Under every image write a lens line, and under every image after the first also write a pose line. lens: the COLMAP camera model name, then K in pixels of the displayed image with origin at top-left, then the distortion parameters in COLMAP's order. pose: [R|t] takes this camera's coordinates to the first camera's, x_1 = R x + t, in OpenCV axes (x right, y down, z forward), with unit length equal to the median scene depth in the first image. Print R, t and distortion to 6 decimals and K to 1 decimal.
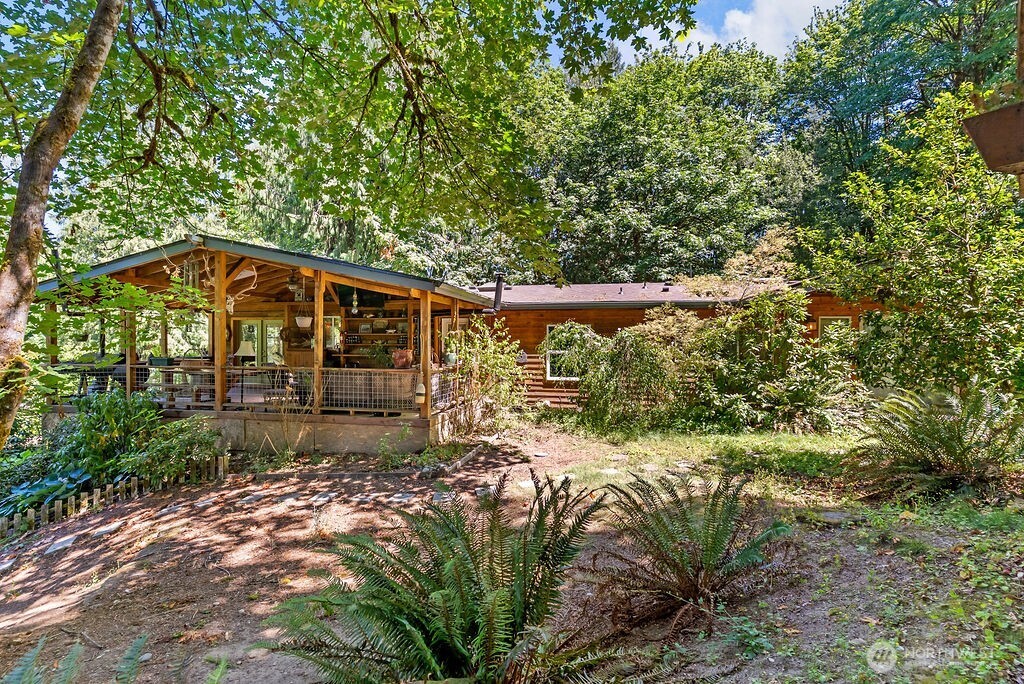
lens RADIAL K [[492.1, 0, 512.3], [0, 492.1, 340.4], [0, 0, 1]] dist [0.000310, -0.000008]
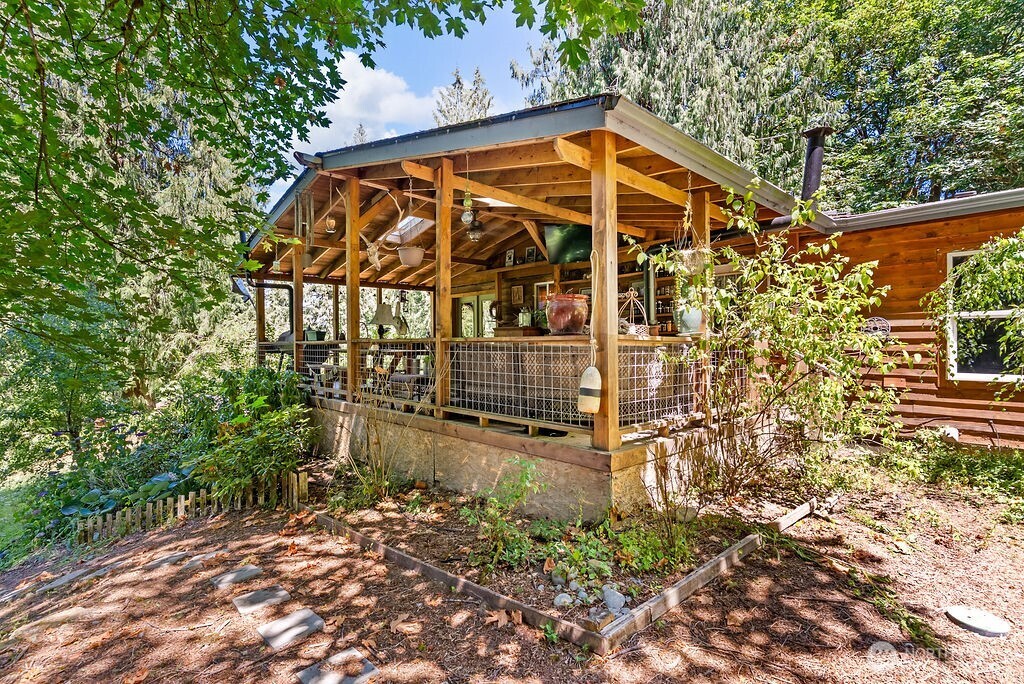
lens RADIAL K [[492.1, 0, 506.5], [0, 492.1, 340.3], [0, 0, 1]] dist [0.000310, -0.000008]
pose [[0.828334, -0.005053, -0.560212, -0.012254], [0.002977, 0.999985, -0.004617, 0.061761], [0.560227, 0.002157, 0.828337, 0.559339]]
